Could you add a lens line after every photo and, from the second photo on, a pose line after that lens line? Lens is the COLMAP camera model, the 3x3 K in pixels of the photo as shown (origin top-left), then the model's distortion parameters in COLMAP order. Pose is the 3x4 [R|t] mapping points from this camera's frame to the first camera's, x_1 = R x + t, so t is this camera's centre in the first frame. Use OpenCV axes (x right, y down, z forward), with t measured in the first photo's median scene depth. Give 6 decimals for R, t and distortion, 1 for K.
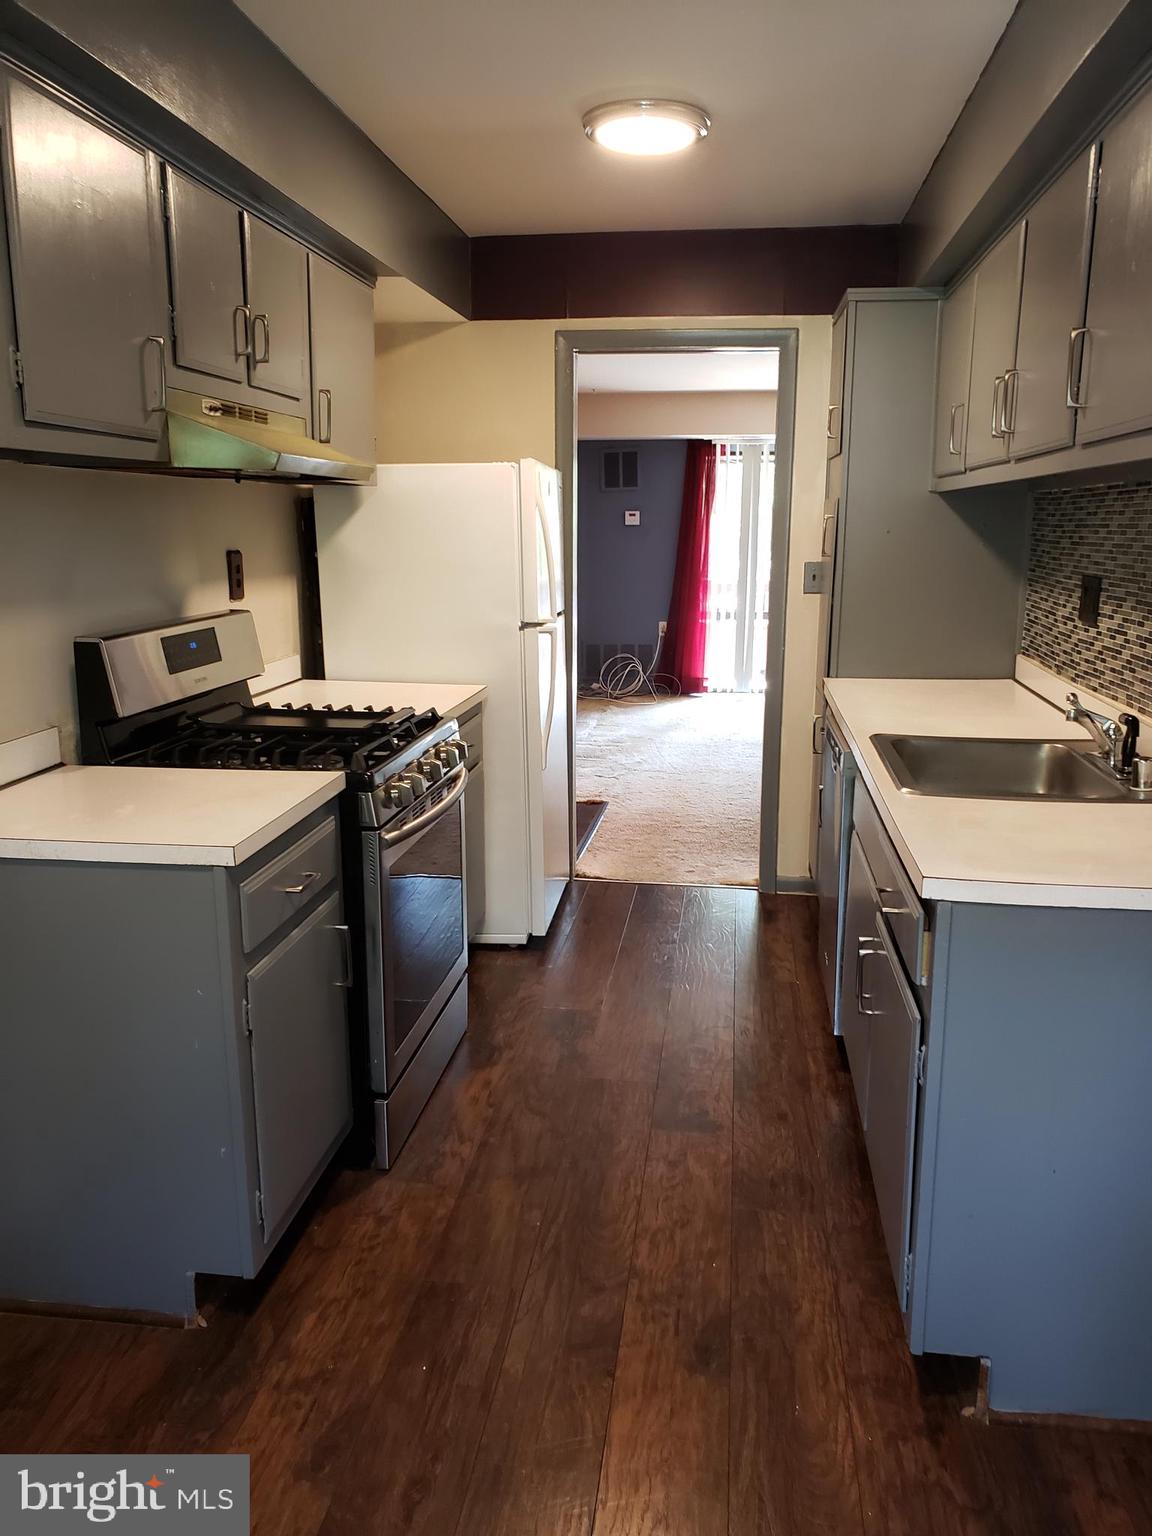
lens RADIAL K [[1189.2, 0, 593.8], [0, 1189.2, 766.9], [0, 0, 1]] dist [0.097801, -0.154532]
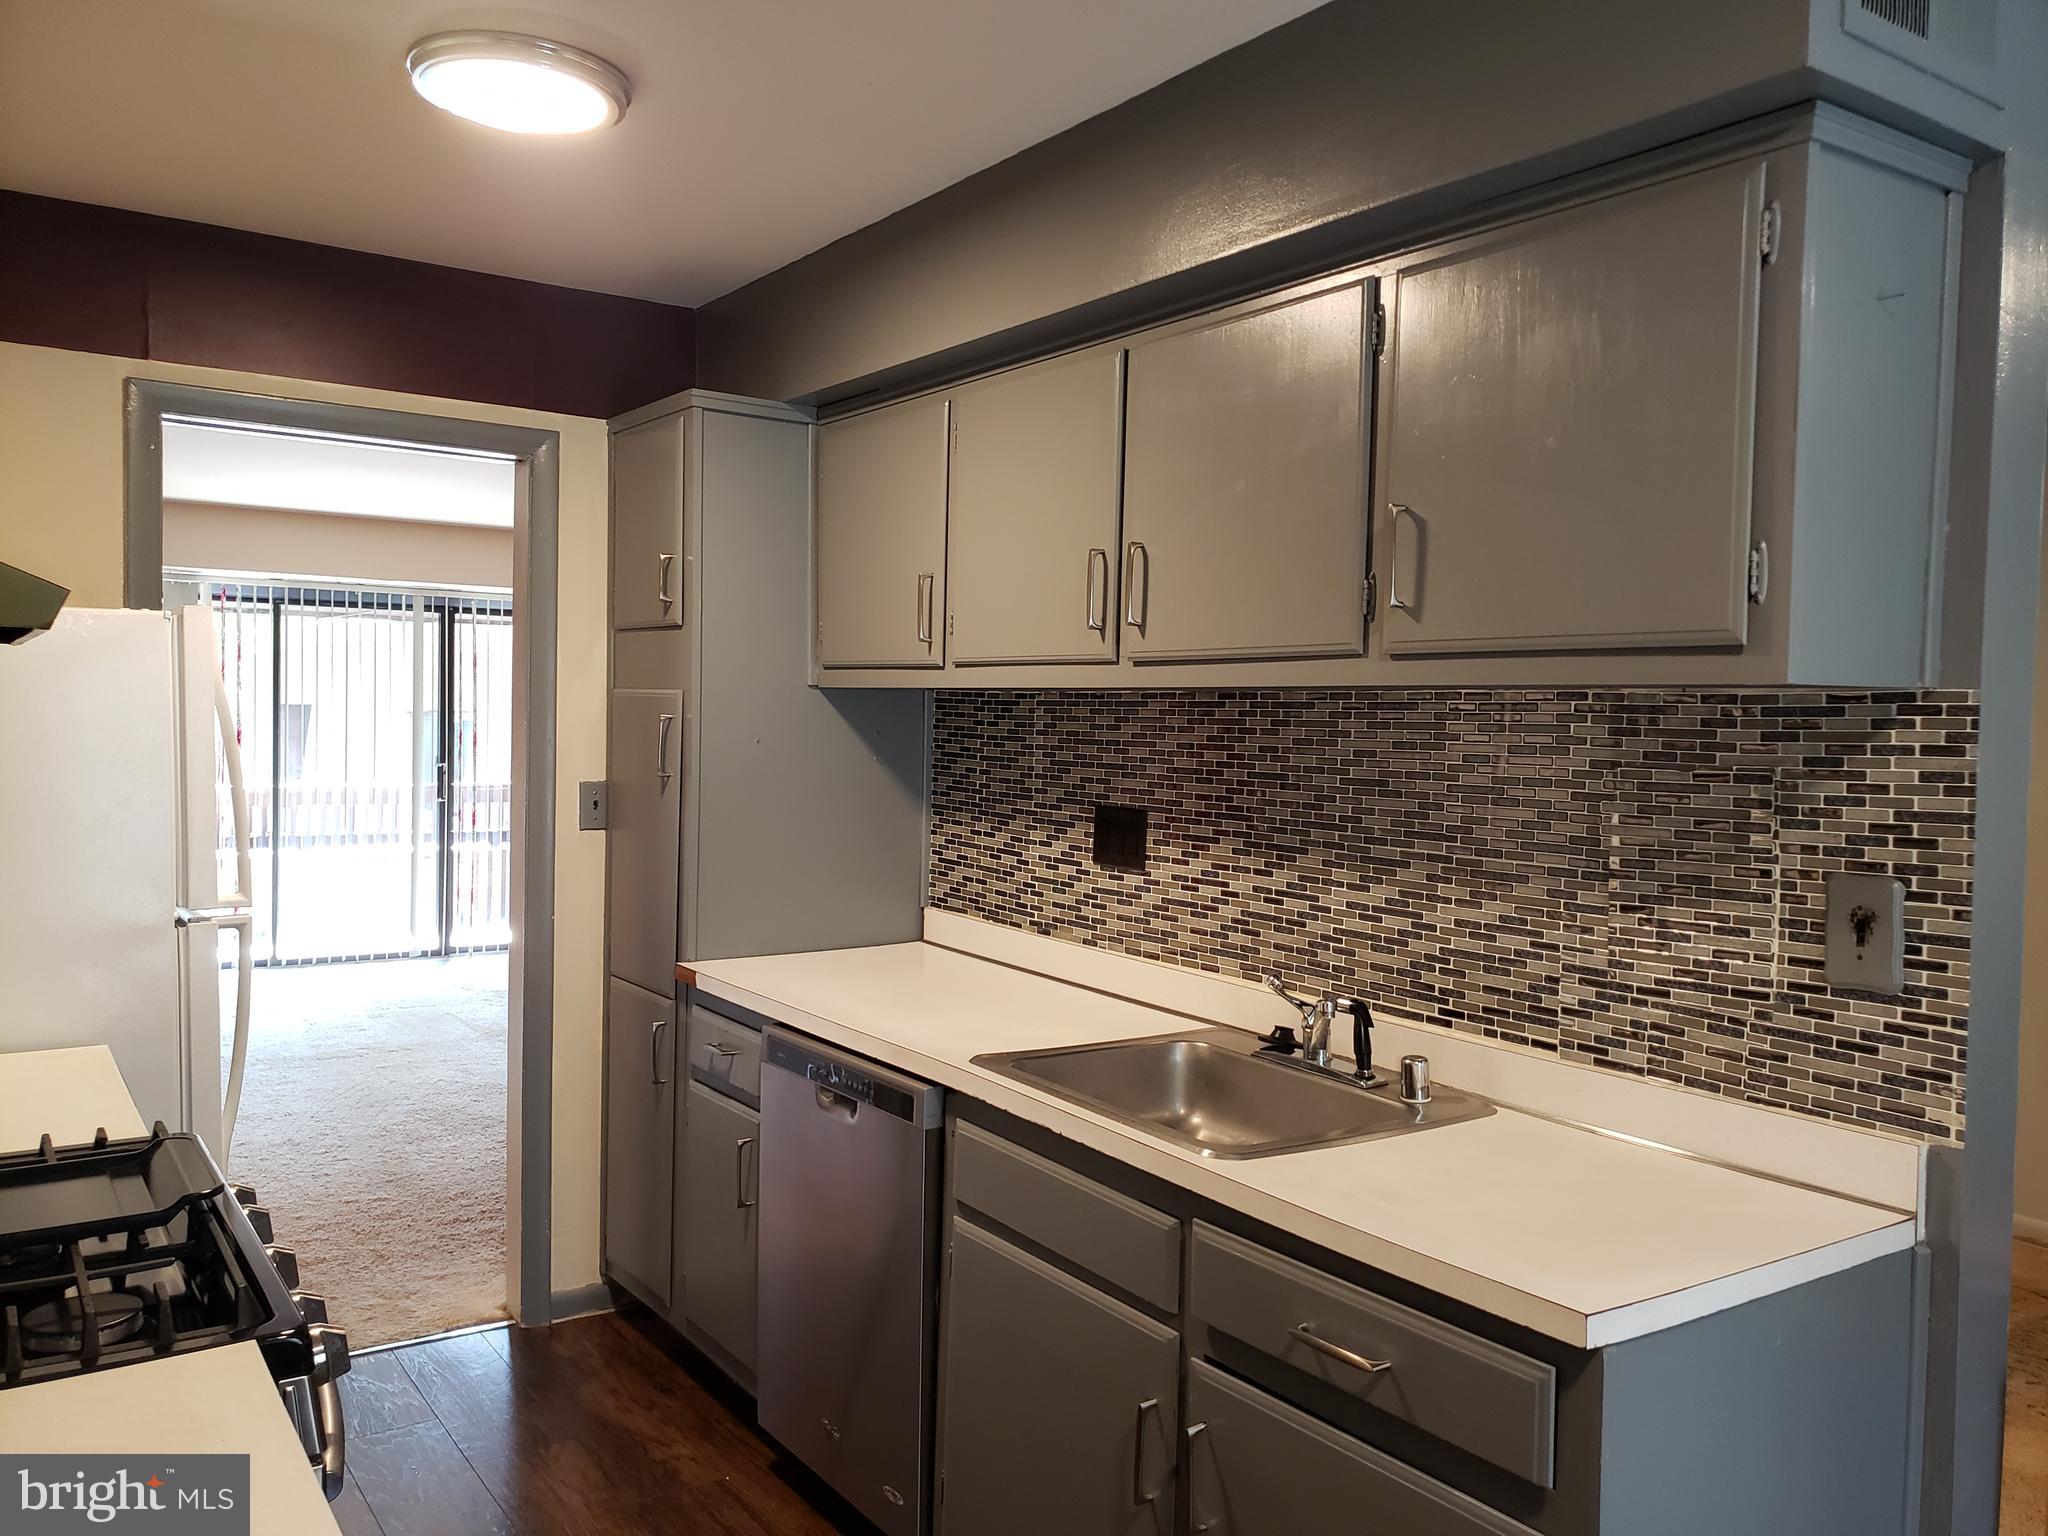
lens RADIAL K [[1585.6, 0, 1024.0], [0, 1585.6, 768.0], [0, 0, 1]] dist [0.097801, -0.154532]
pose [[0.748933, -0.011321, 0.662549, -0.317650], [0.113665, 0.987230, -0.111615, -0.083322], [-0.652824, 0.158901, 0.740656, 0.314195]]
